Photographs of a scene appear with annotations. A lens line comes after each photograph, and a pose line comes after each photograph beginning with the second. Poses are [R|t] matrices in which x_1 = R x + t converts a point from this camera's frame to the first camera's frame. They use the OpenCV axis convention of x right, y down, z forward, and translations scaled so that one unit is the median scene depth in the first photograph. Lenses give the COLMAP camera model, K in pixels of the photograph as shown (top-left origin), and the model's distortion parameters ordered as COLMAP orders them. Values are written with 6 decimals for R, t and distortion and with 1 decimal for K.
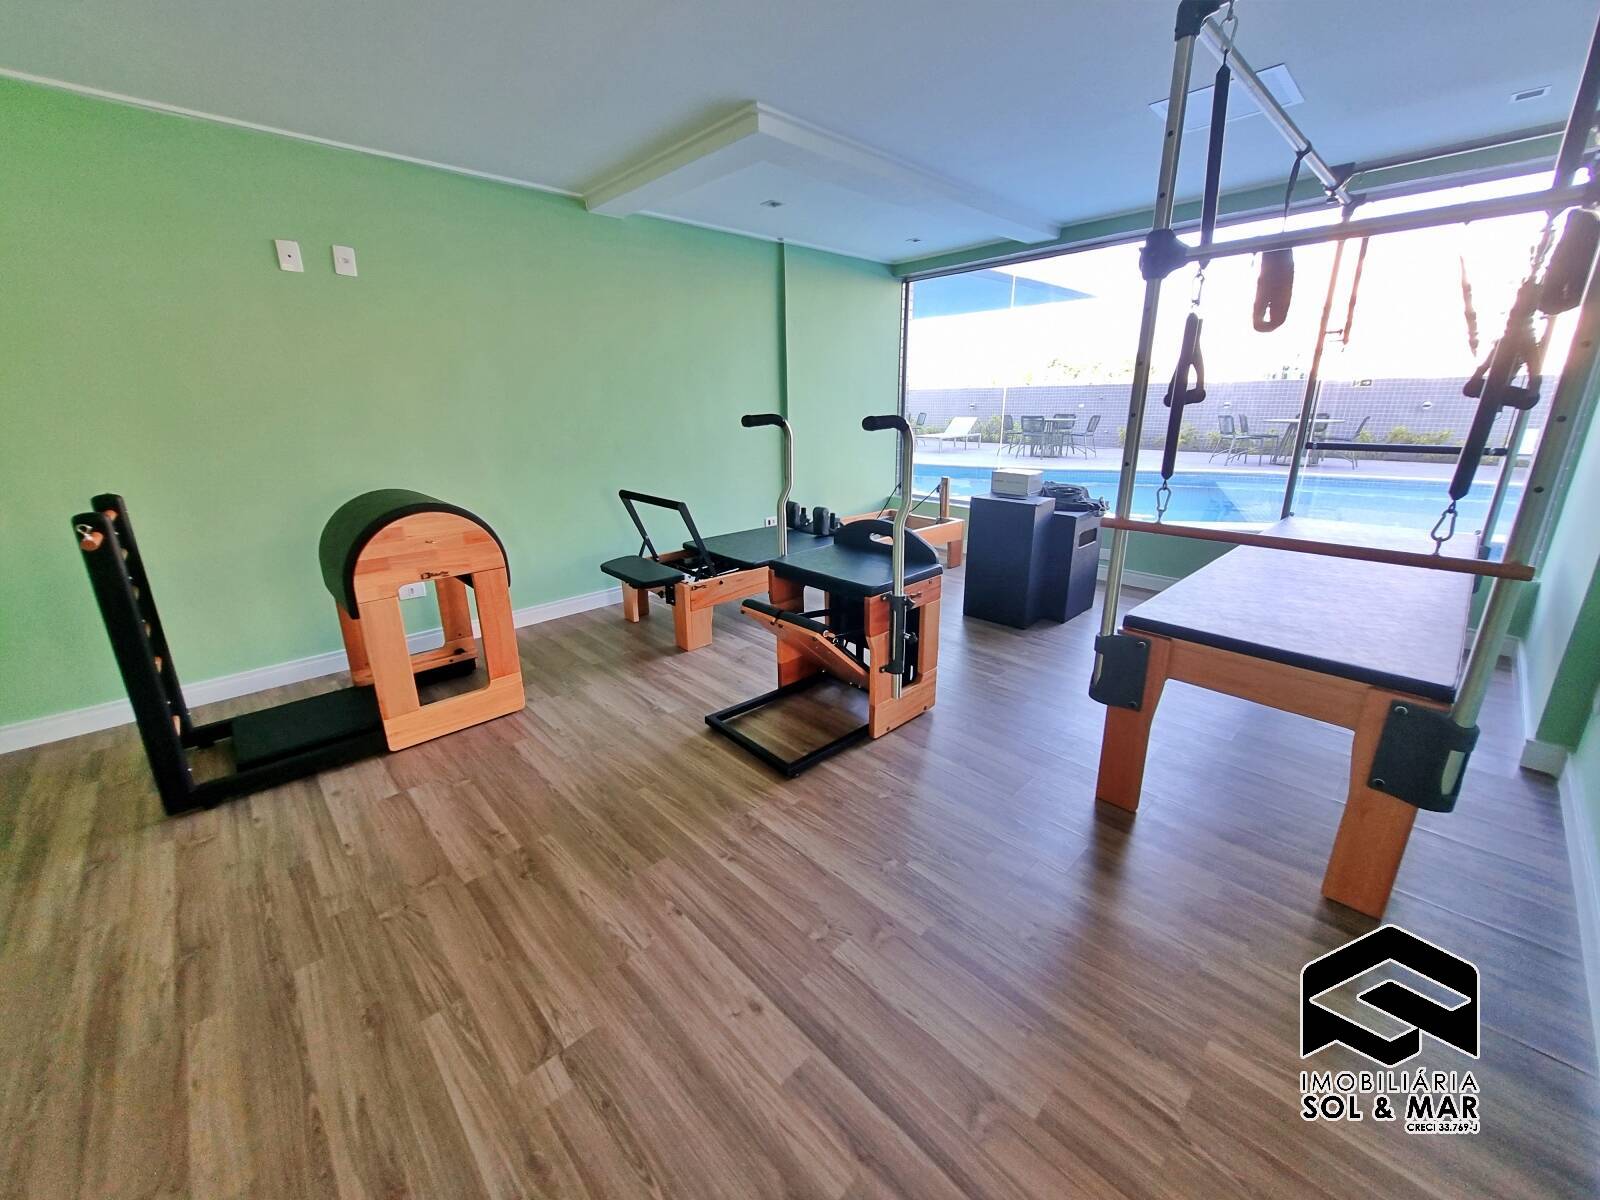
lens RADIAL K [[620.3, 0, 809.8], [0, 620.3, 582.9], [0, 0, 1]] dist [-0.012344, -0.000207]
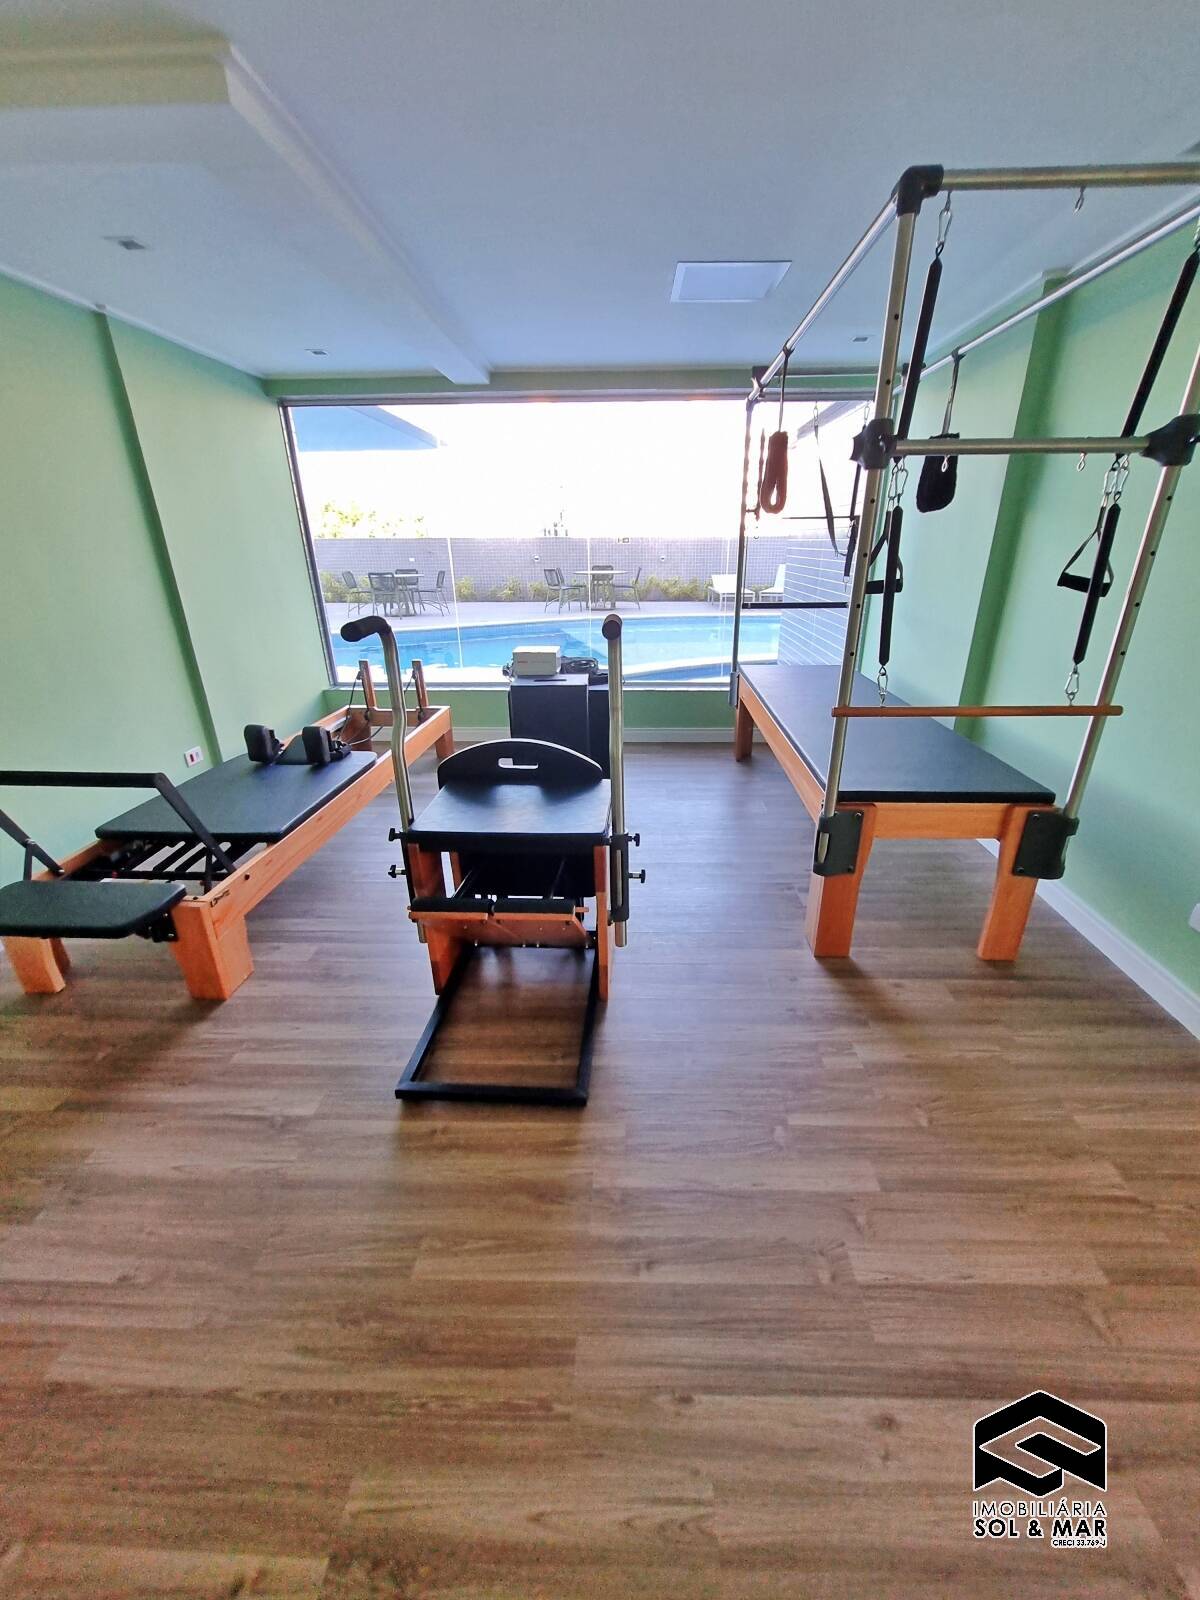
lens RADIAL K [[611.2, 0, 619.7], [0, 611.2, 795.1], [0, 0, 1]] dist [0.003672, -0.005086]
pose [[0.713218, -0.261613, 0.650291, -0.353252], [0.198037, 0.965149, 0.171080, -0.157586], [-0.672384, 0.006764, 0.740171, 0.369388]]
